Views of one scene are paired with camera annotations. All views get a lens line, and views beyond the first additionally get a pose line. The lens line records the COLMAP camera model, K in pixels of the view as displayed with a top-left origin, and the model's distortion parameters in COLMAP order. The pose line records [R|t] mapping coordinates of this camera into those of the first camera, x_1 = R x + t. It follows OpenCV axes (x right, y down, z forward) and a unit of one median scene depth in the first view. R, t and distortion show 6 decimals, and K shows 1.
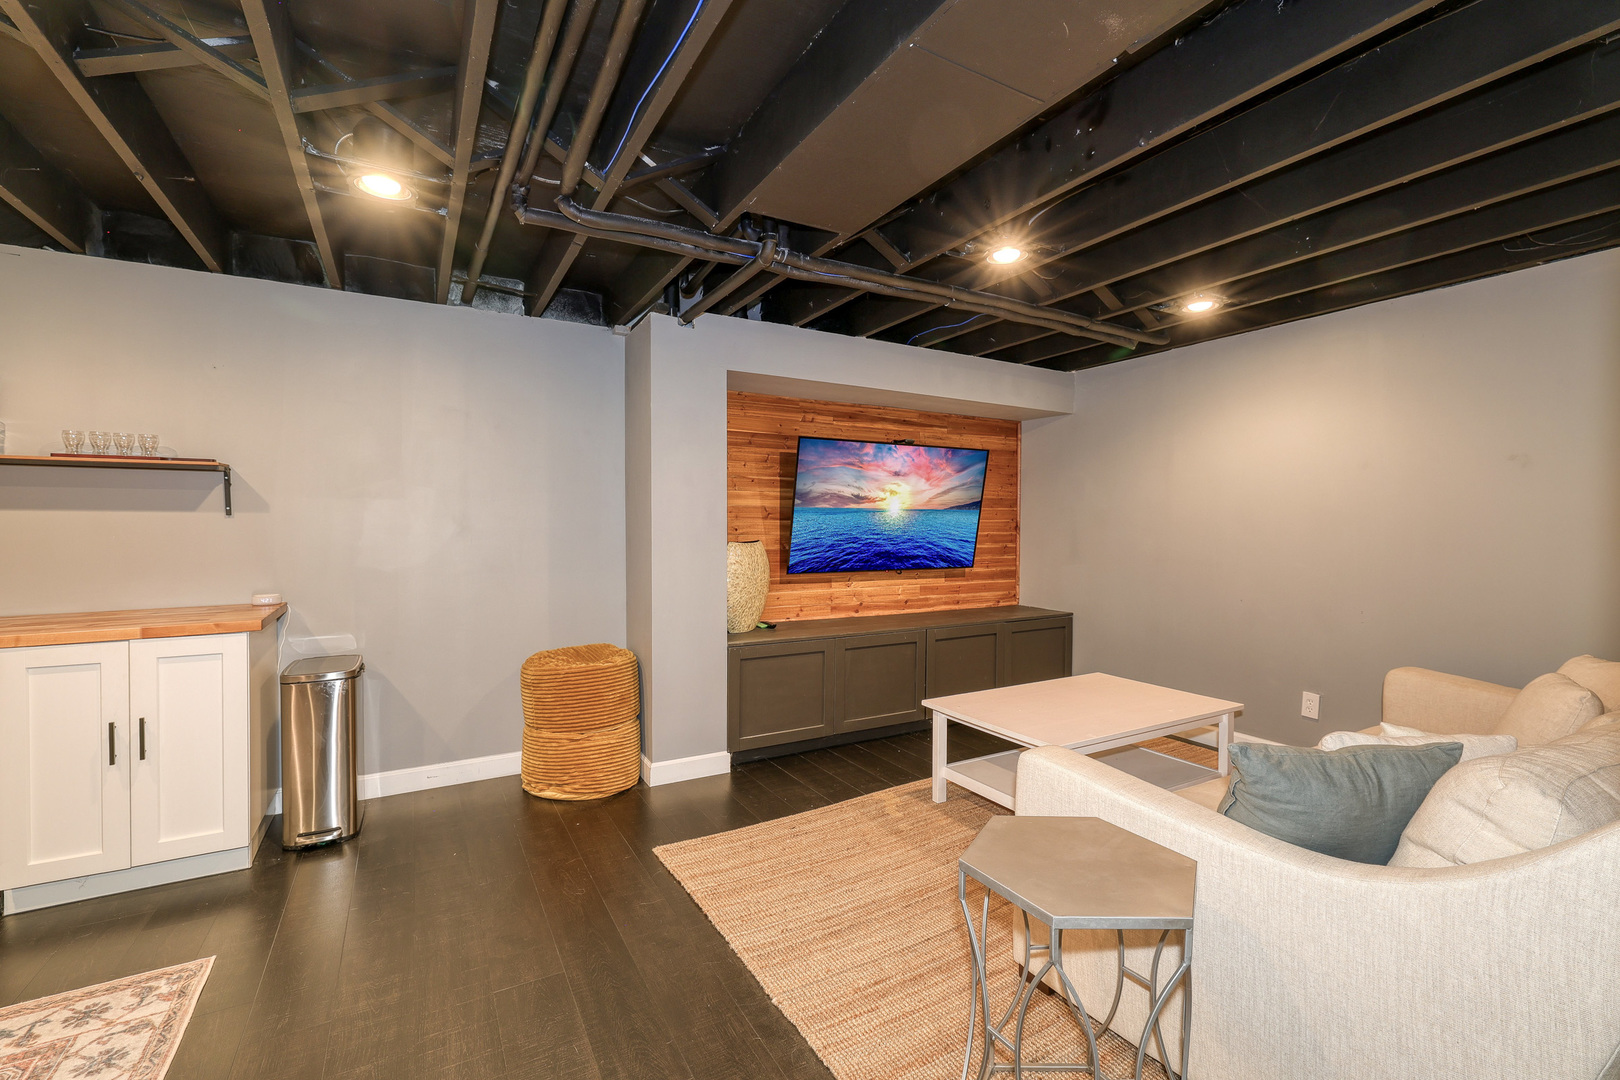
lens RADIAL K [[675.0, 0, 806.0], [0, 675.0, 532.5], [0, 0, 1]] dist [0.001819, -0.000161]
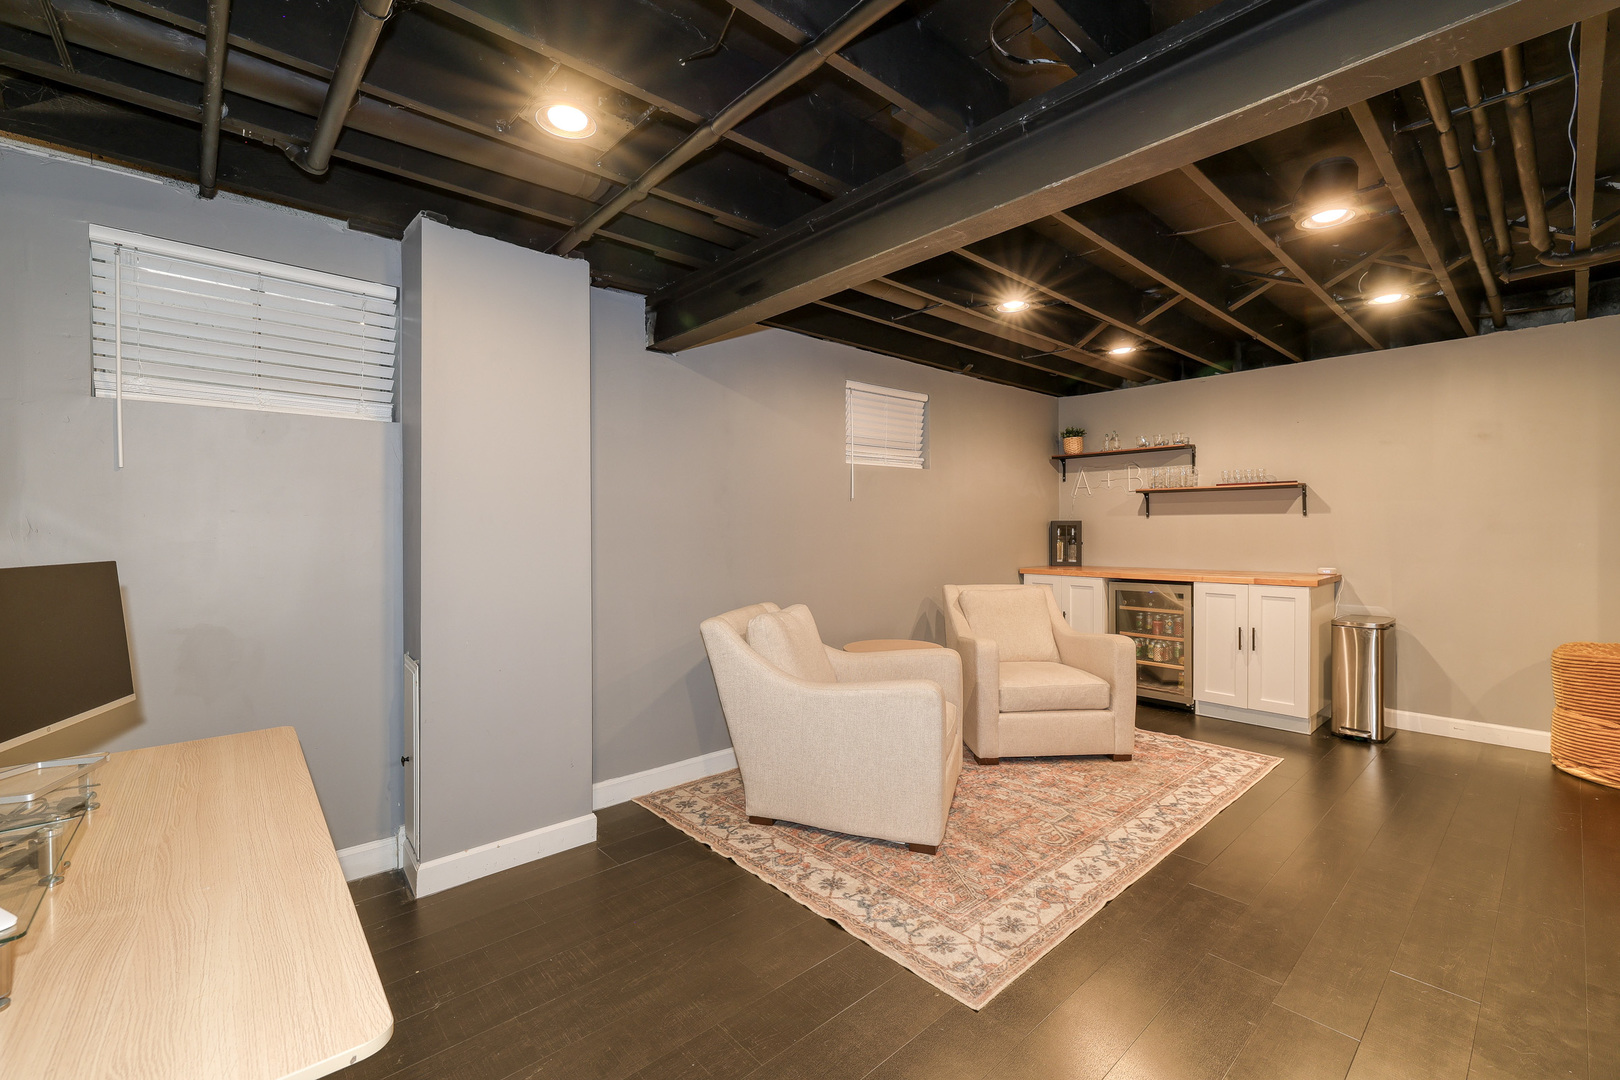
lens RADIAL K [[675.0, 0, 806.0], [0, 675.0, 532.5], [0, 0, 1]] dist [0.001819, -0.000161]
pose [[0.184631, 0.007270, -0.982781, 0.488295], [-0.011700, 0.999918, 0.005198, 0.019777], [0.982738, 0.010539, 0.184701, -0.439440]]
